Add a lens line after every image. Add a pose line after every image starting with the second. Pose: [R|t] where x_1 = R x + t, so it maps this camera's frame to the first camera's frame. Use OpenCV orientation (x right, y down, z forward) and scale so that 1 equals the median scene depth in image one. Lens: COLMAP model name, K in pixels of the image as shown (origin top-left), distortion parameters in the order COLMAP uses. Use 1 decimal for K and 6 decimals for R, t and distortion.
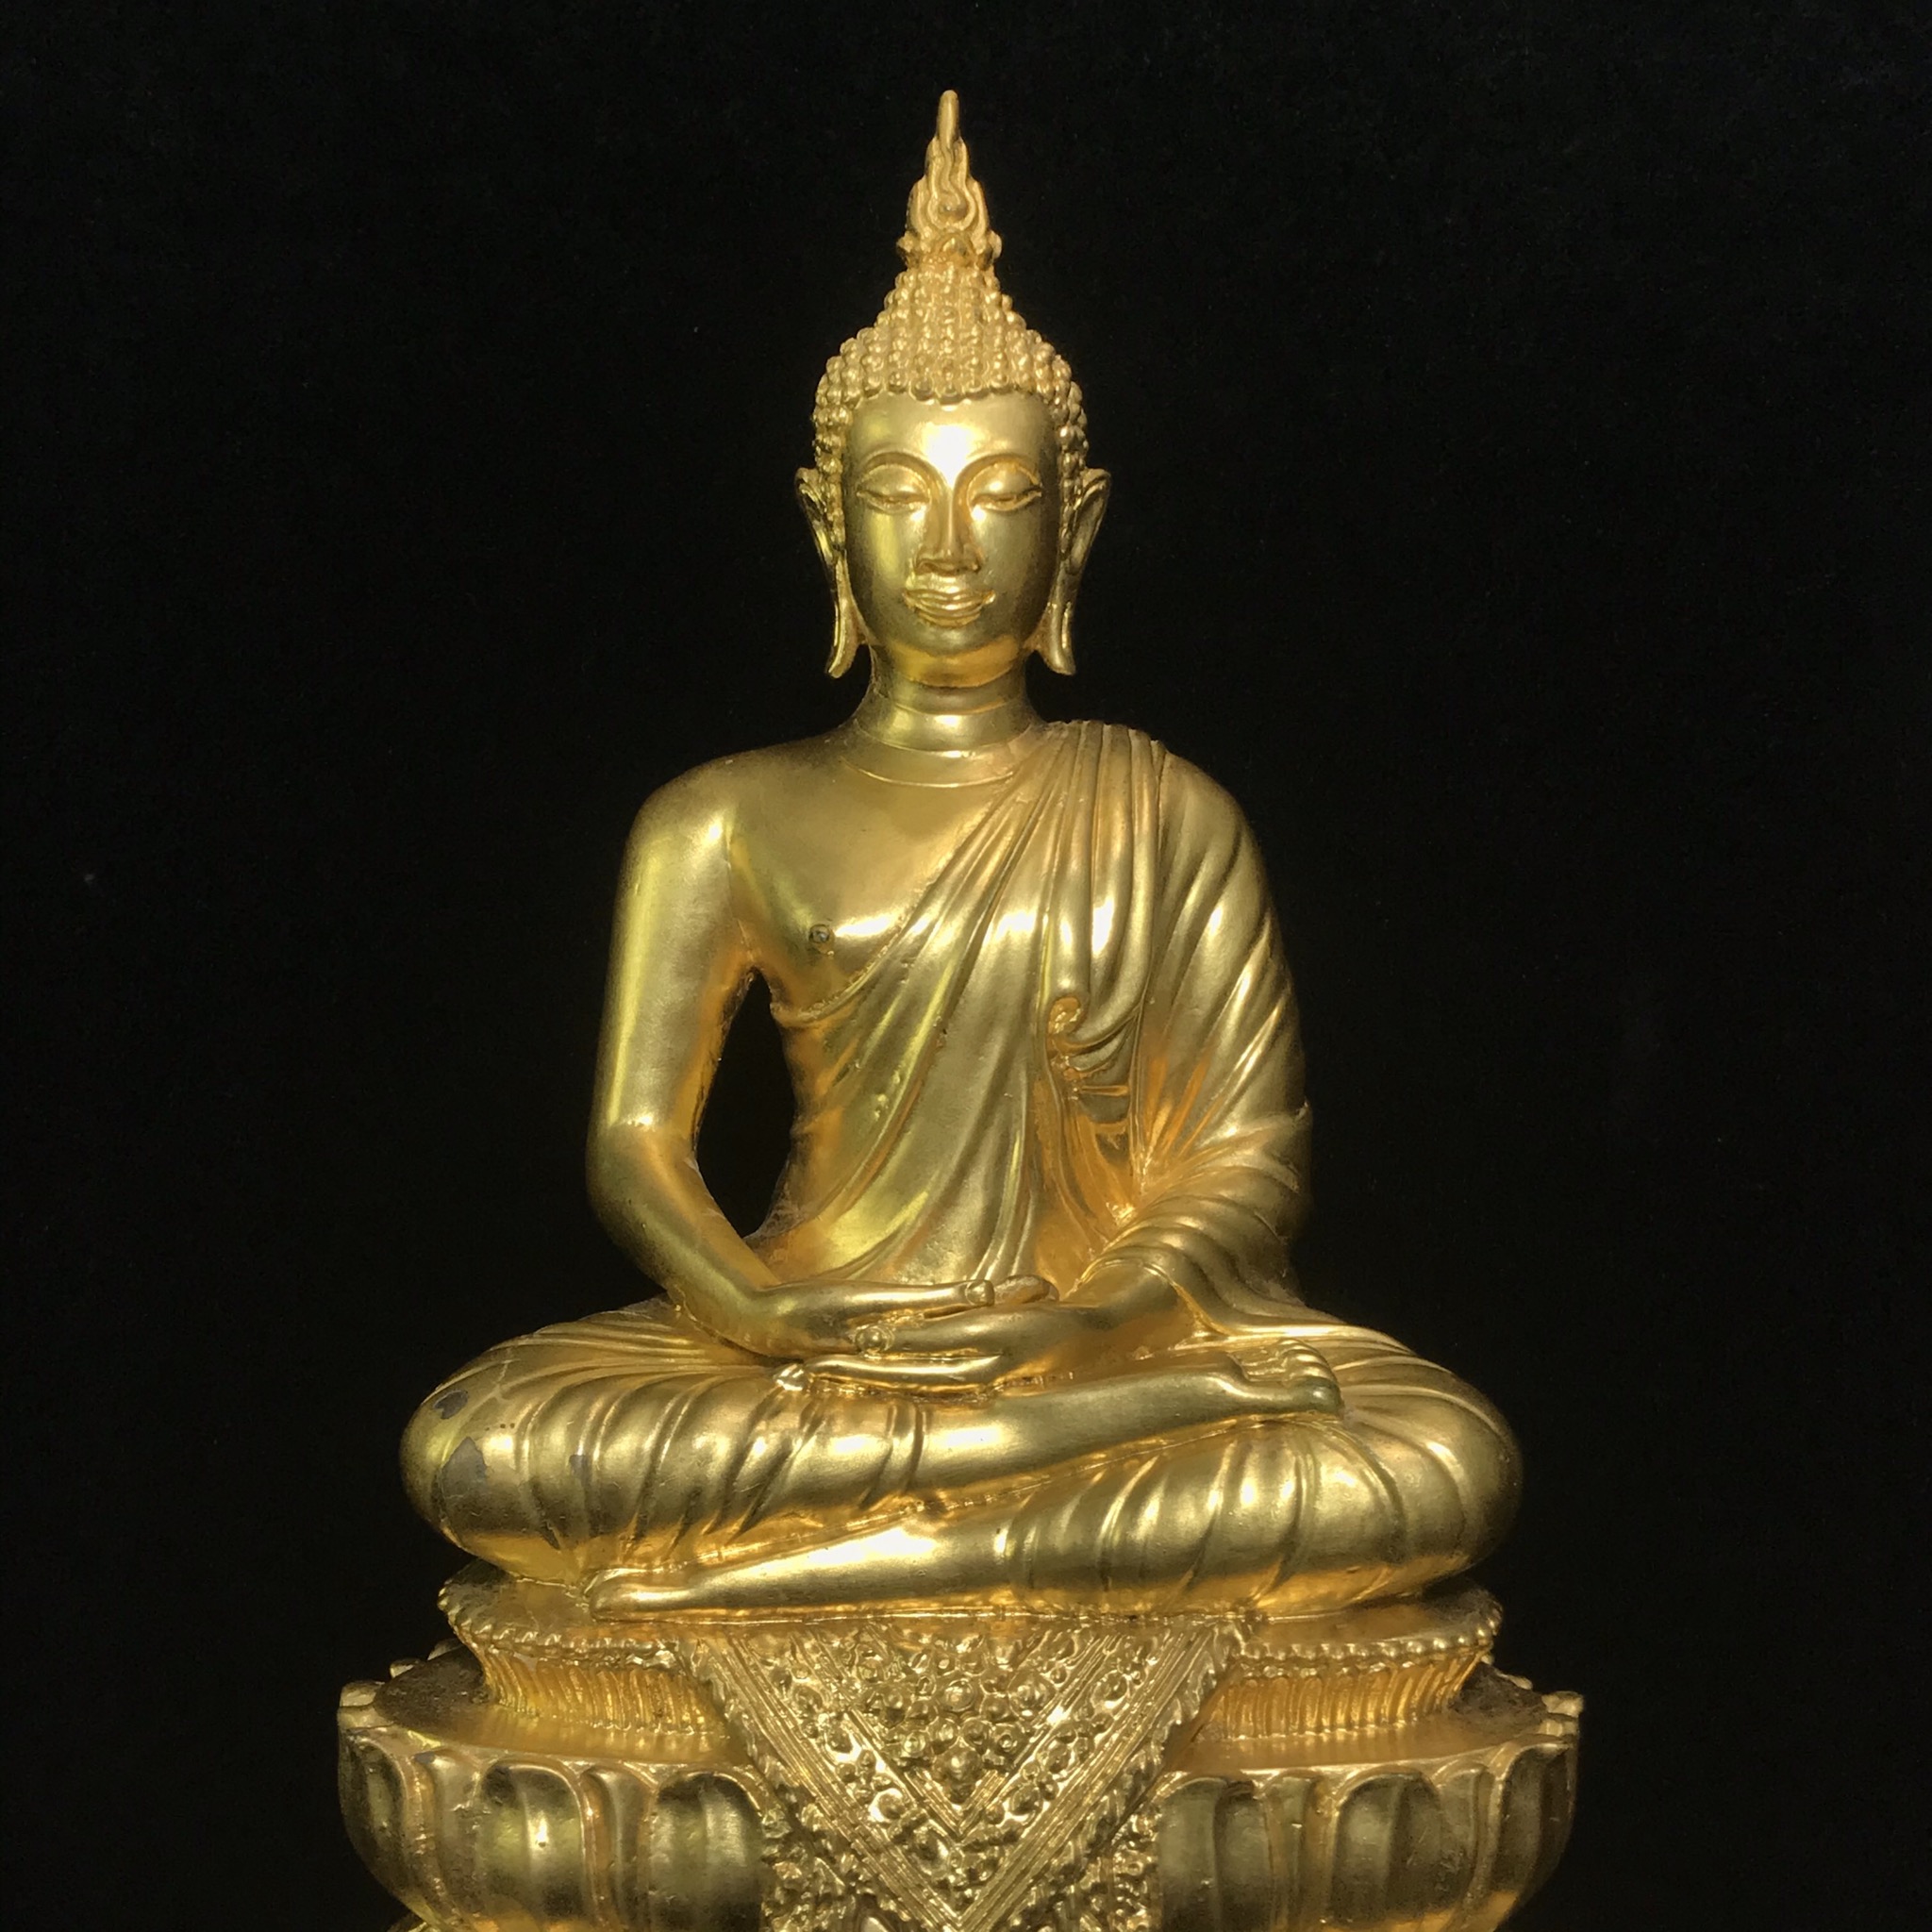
lens RADIAL K [[2902.1, 0, 970.9], [0, 2902.1, 952.2], [0, 0, 1]] dist [0.269725, -1.238997]
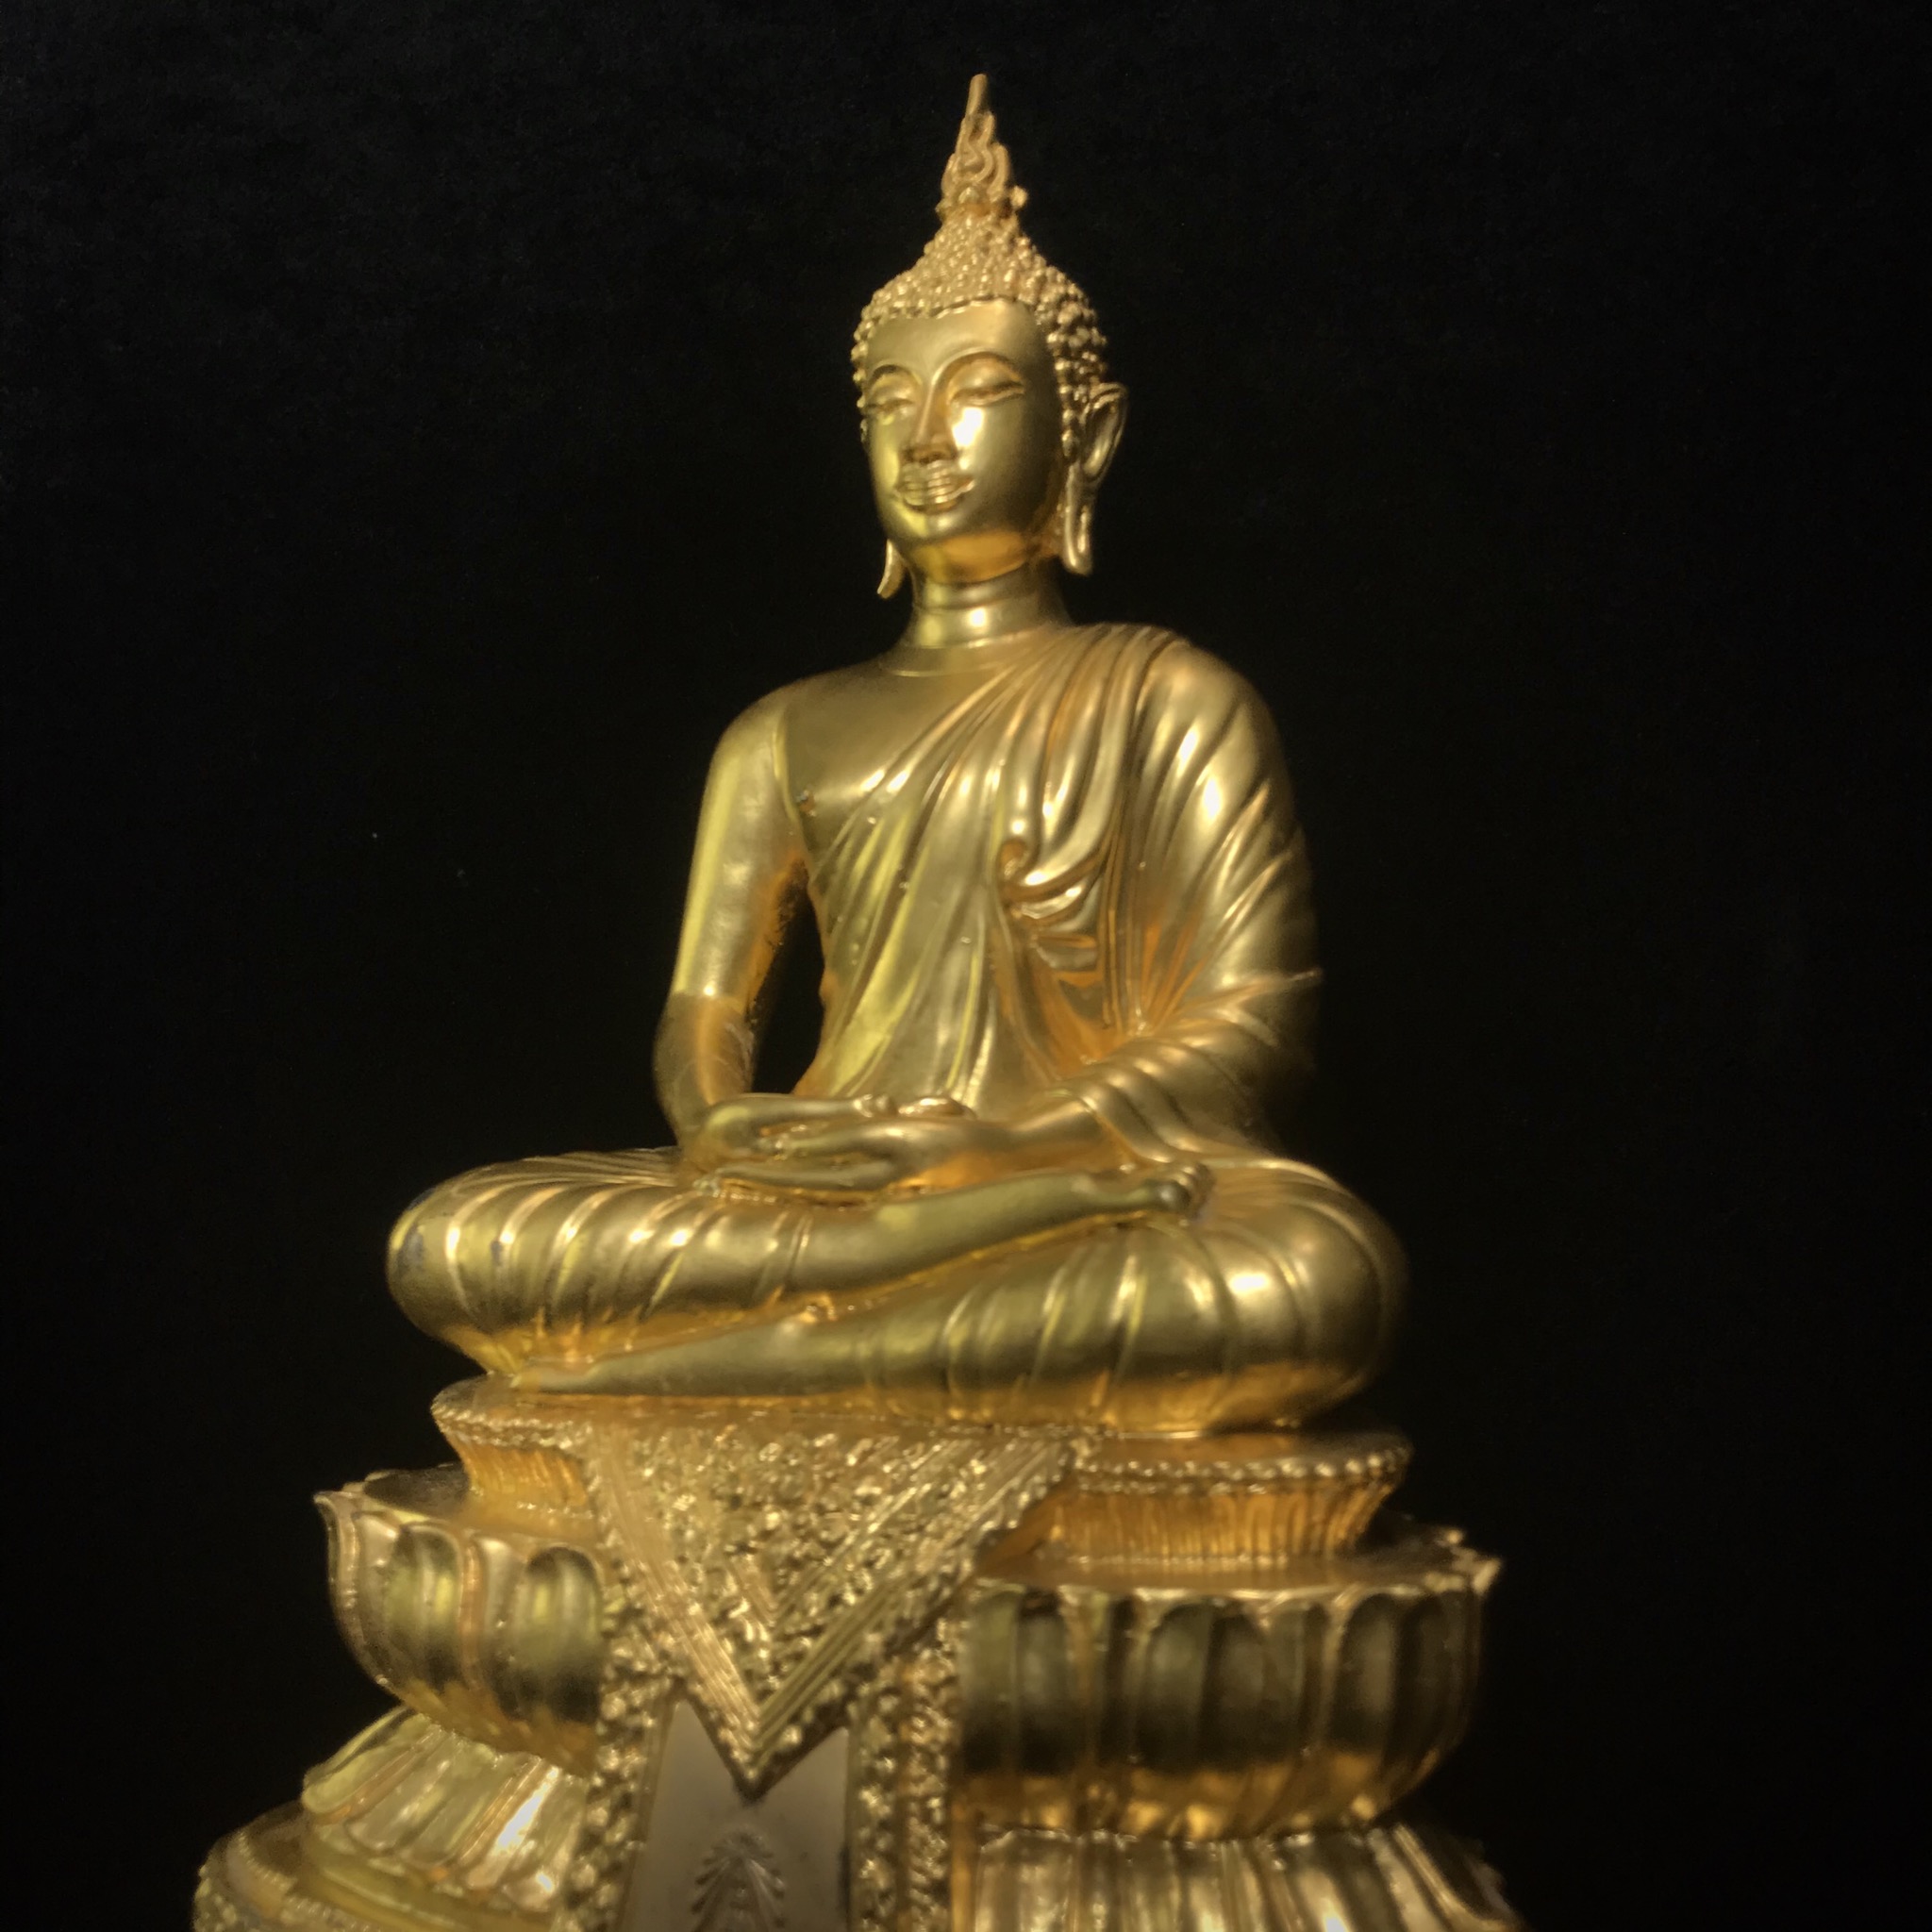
lens RADIAL K [[2120.0, 0, 974.0], [0, 2120.0, 949.4], [0, 0, 1]] dist [0.195640, -0.742555]
pose [[0.930269, -0.030048, -0.365646, 0.290962], [-0.019893, 0.991043, -0.132054, 0.151639], [0.366339, 0.130119, 0.921339, 0.300523]]
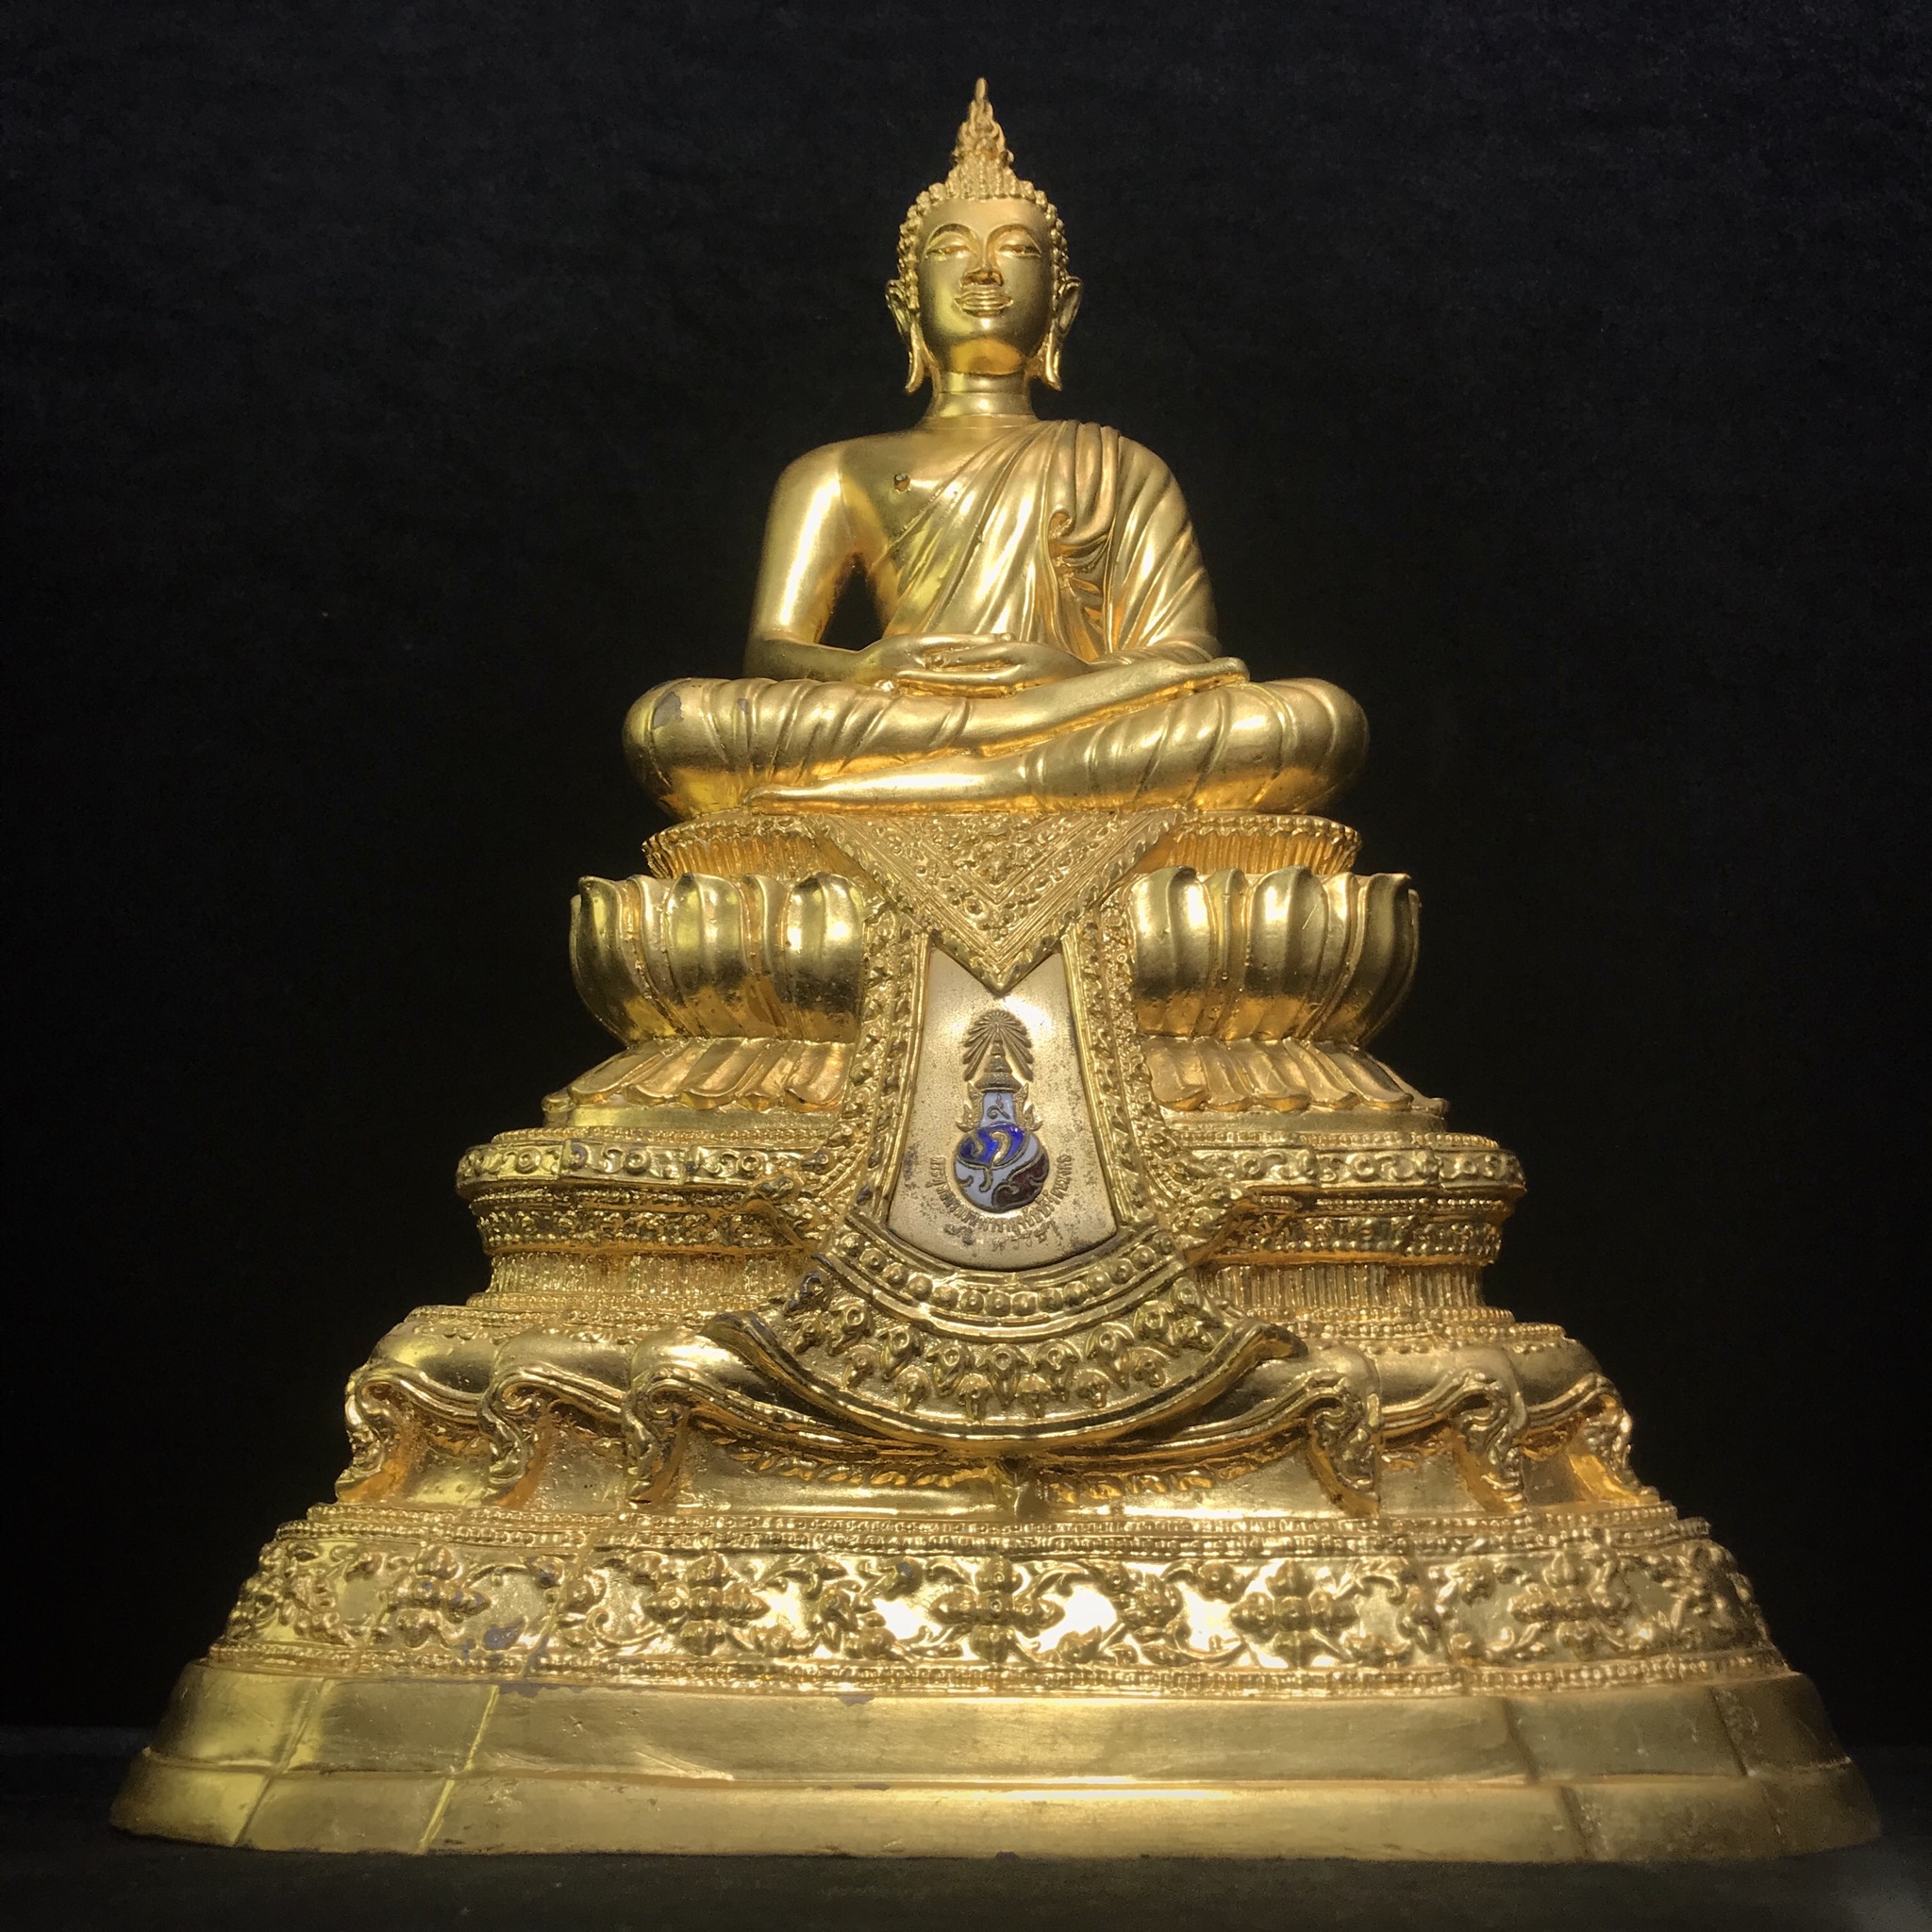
lens RADIAL K [[2152.2, 0, 965.0], [0, 2152.2, 931.7], [0, 0, 1]] dist [0.163166, -0.509176]
pose [[0.999998, -0.001439, -0.000992, -0.016887], [0.001035, 0.945051, -0.326920, 0.594160], [0.001408, 0.326918, 0.945051, -0.013032]]
